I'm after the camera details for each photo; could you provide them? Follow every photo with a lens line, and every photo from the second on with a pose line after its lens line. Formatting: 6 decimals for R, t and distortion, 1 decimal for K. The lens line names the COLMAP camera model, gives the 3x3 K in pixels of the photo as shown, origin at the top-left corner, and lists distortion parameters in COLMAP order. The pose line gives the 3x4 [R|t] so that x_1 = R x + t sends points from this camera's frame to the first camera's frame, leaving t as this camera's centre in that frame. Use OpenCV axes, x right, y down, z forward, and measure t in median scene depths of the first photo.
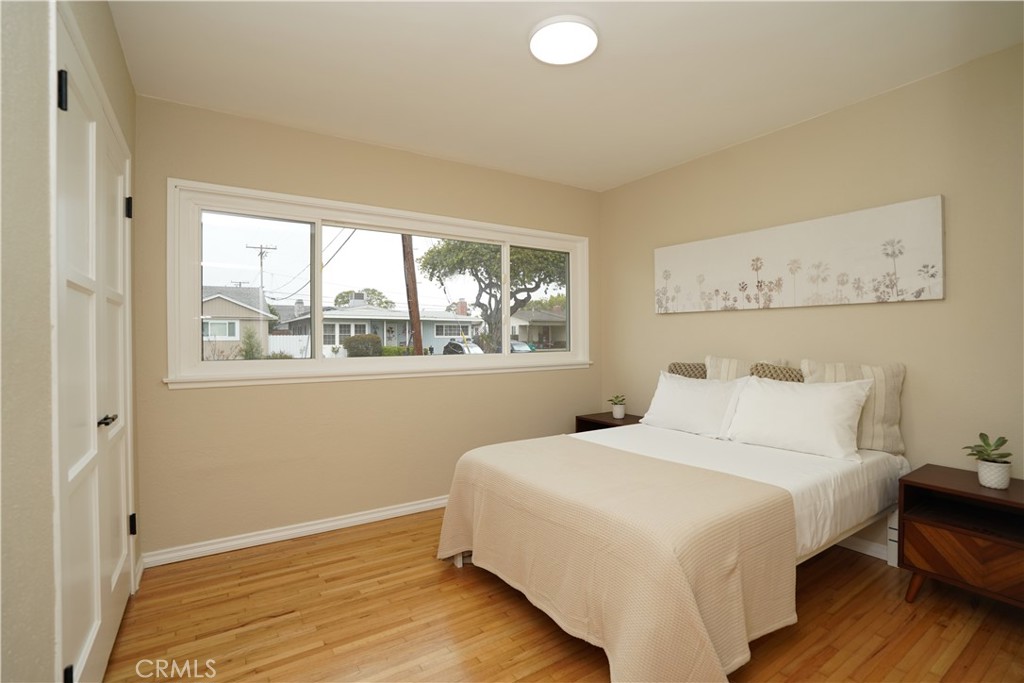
lens RADIAL K [[482.5, 0, 516.7], [0, 482.5, 336.8], [0, 0, 1]] dist [-0.068550, 0.025126]
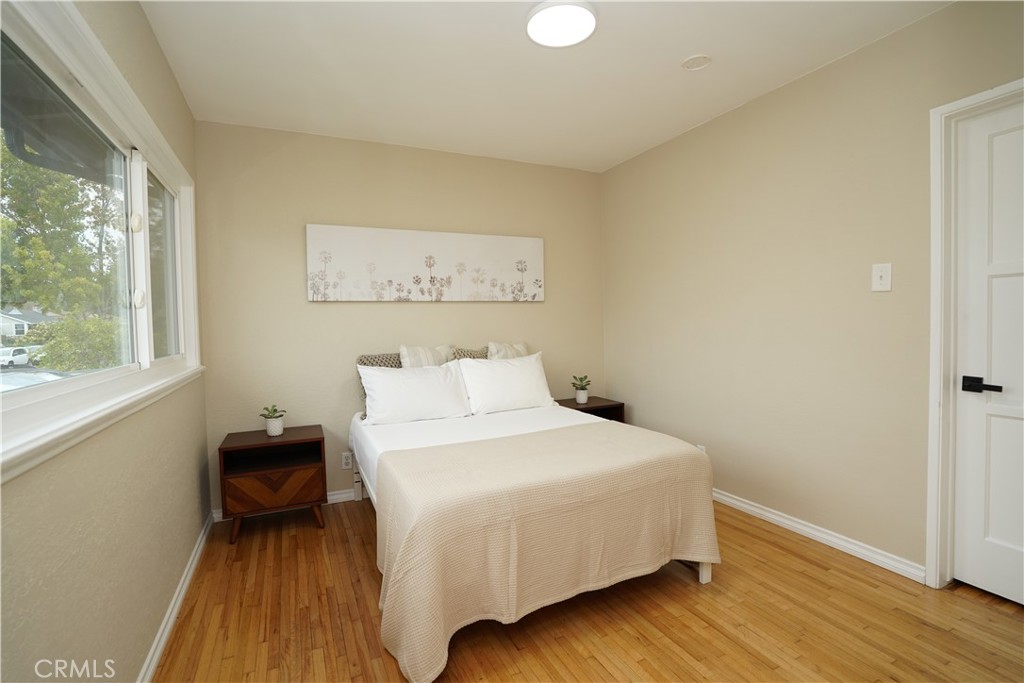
lens RADIAL K [[482.5, 0, 516.7], [0, 482.5, 336.8], [0, 0, 1]] dist [-0.068550, 0.025126]
pose [[0.130507, -0.026533, 0.991092, -0.608601], [0.019807, 0.999512, 0.024150, 0.002154], [-0.991250, 0.016479, 0.130969, 0.652808]]
